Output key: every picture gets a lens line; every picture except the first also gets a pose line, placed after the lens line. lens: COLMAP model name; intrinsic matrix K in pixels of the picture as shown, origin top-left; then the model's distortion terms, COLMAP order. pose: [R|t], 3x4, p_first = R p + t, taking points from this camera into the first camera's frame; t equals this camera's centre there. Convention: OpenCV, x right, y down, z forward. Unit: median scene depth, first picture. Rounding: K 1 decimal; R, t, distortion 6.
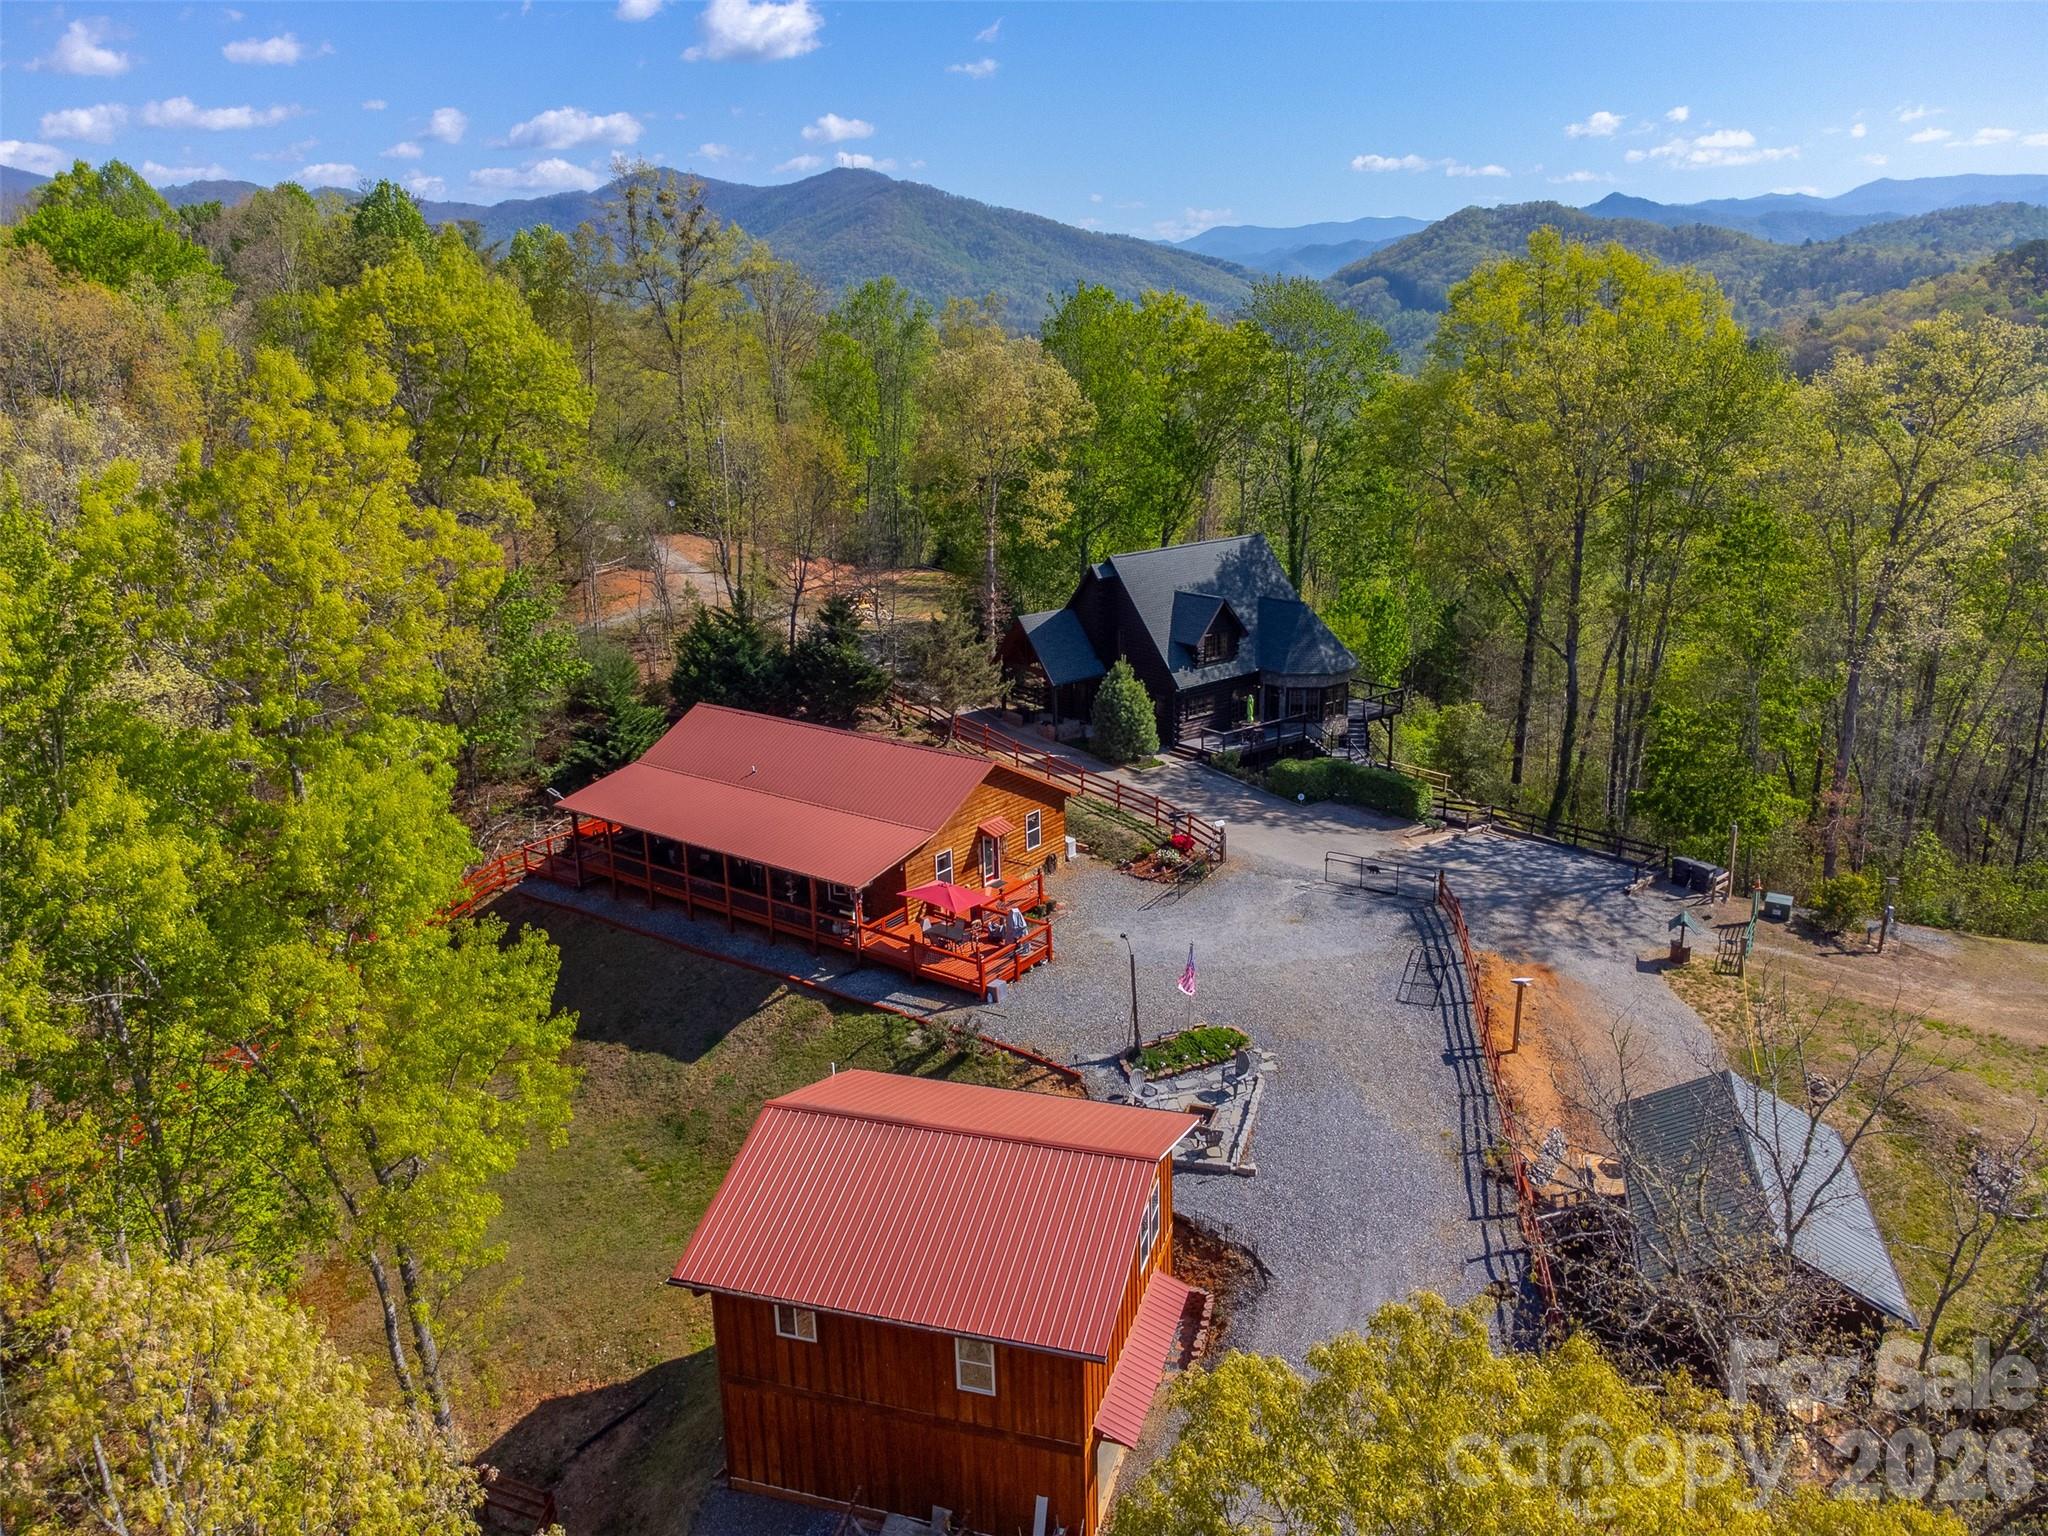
lens RADIAL K [[1562.3, 0, 1017.8], [0, 1562.3, 780.8], [0, 0, 1]] dist [0.011960, 0.001897]
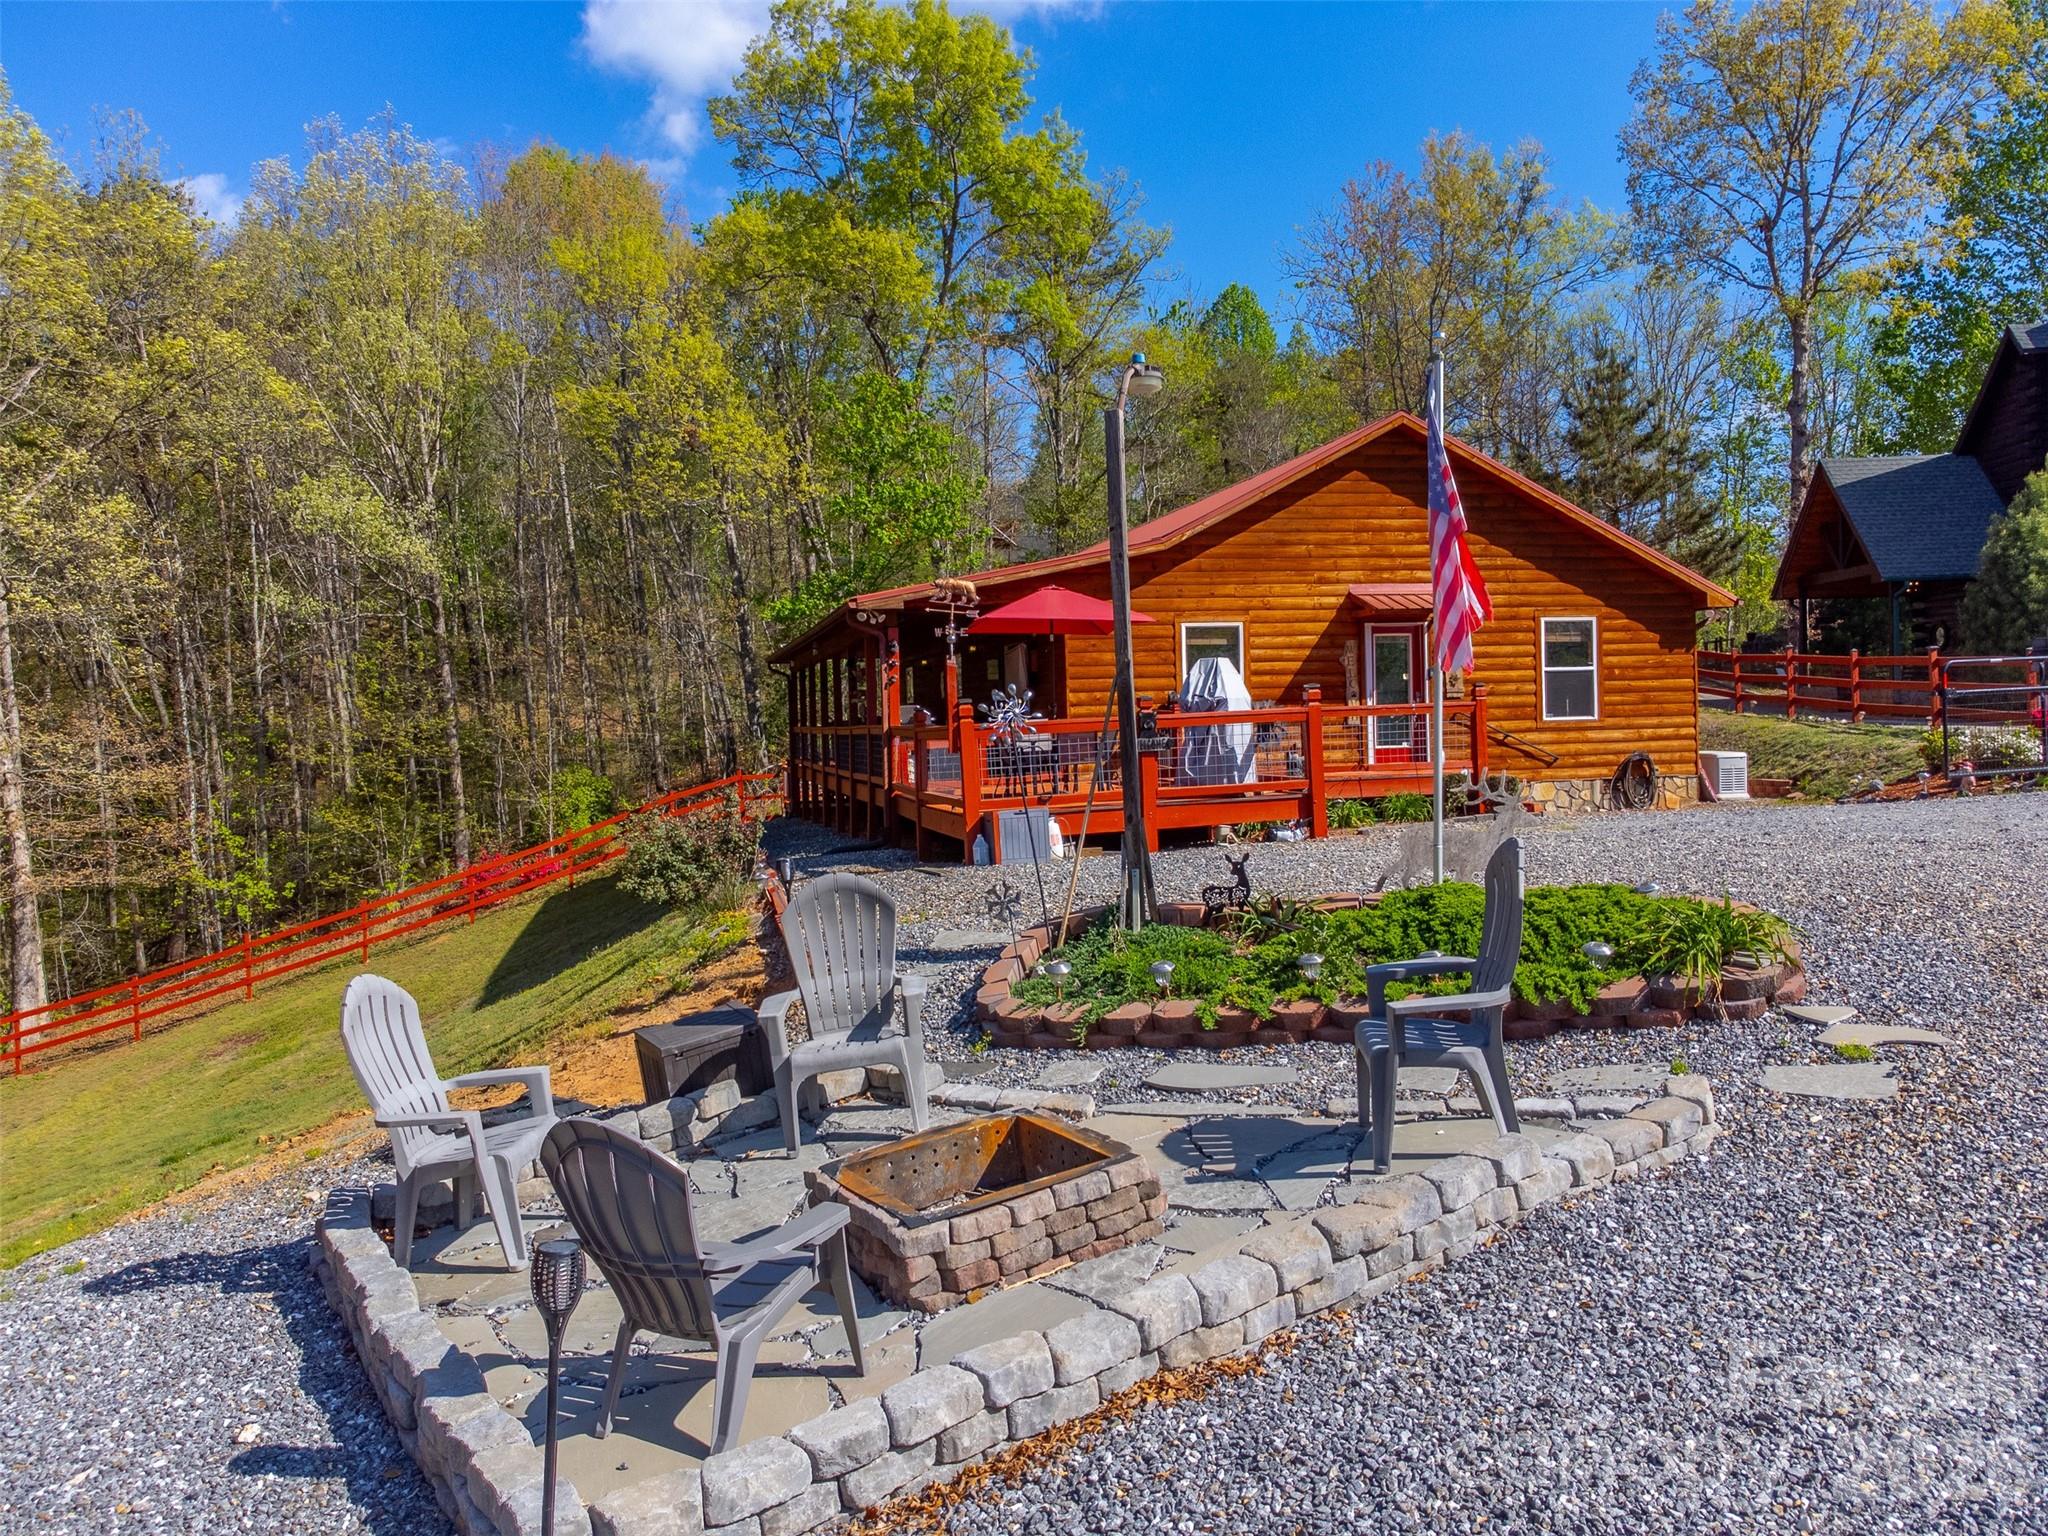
lens RADIAL K [[1599.6, 0, 1034.4], [0, 1599.6, 773.6], [0, 0, 1]] dist [0.000961, 0.056542]
pose [[0.777545, 0.011892, -0.628714, 0.159783], [-0.162968, 0.969472, -0.183209, 0.156913], [0.607342, 0.244914, 0.755747, 0.675531]]
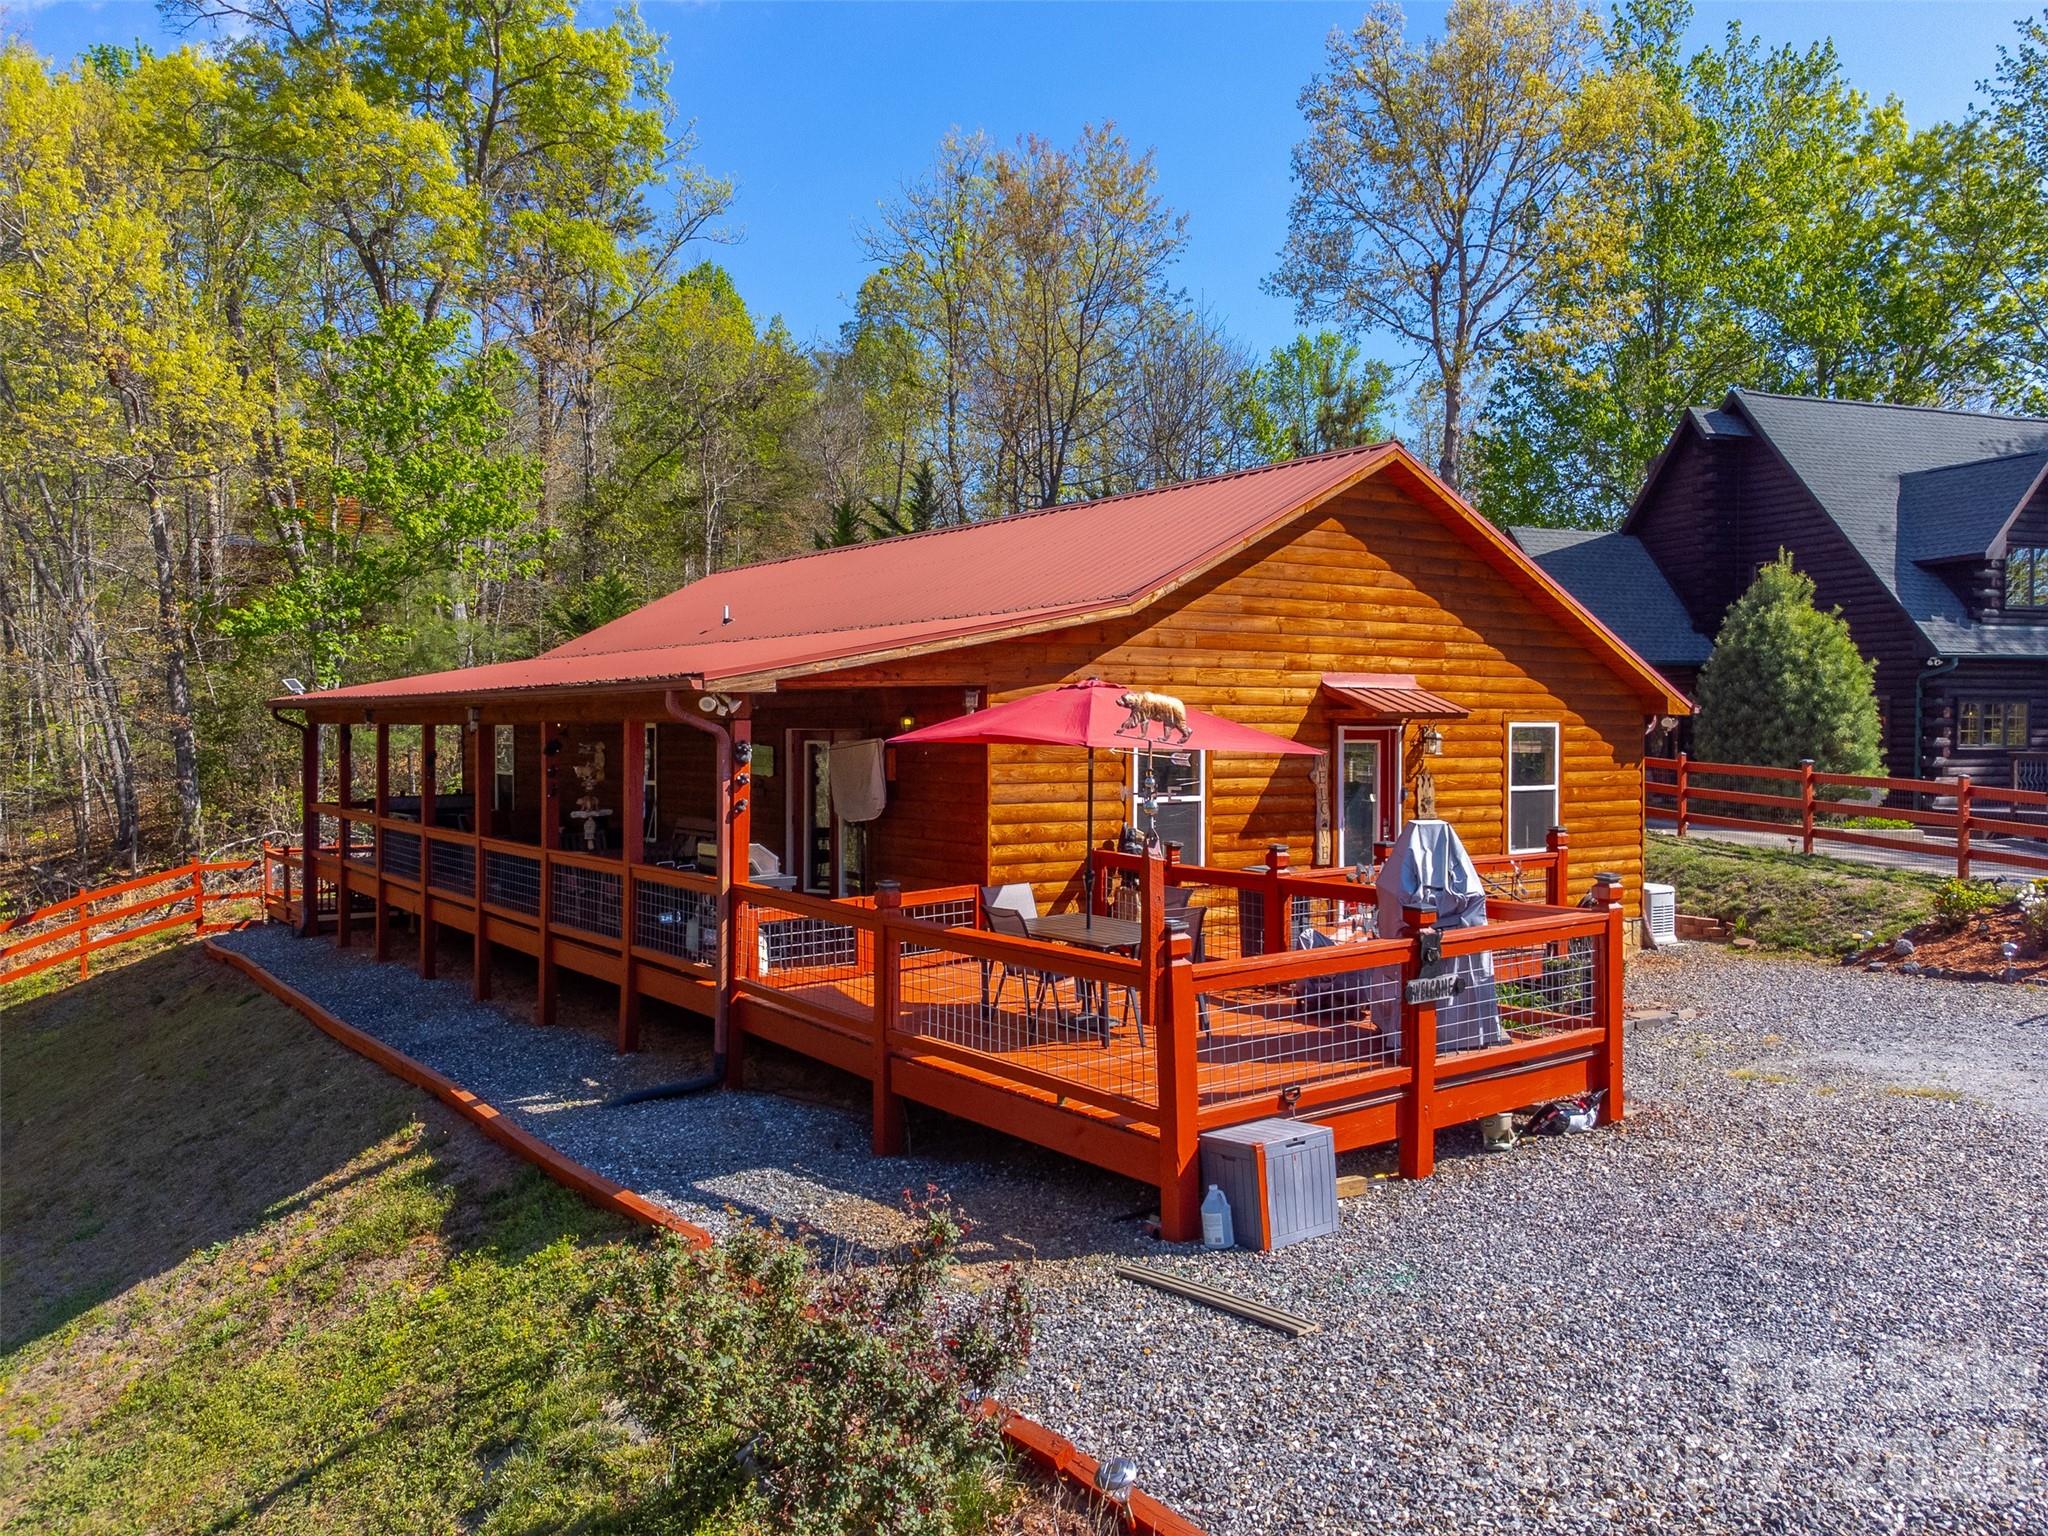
lens RADIAL K [[1639.7, 0, 1029.4], [0, 1639.7, 756.7], [0, 0, 1]] dist [0.028958, 0.007116]
pose [[0.955769, 0.022812, -0.293233, 0.010199], [-0.099766, 0.963025, -0.250260, 0.120814], [0.276682, 0.268445, 0.922705, 0.726315]]
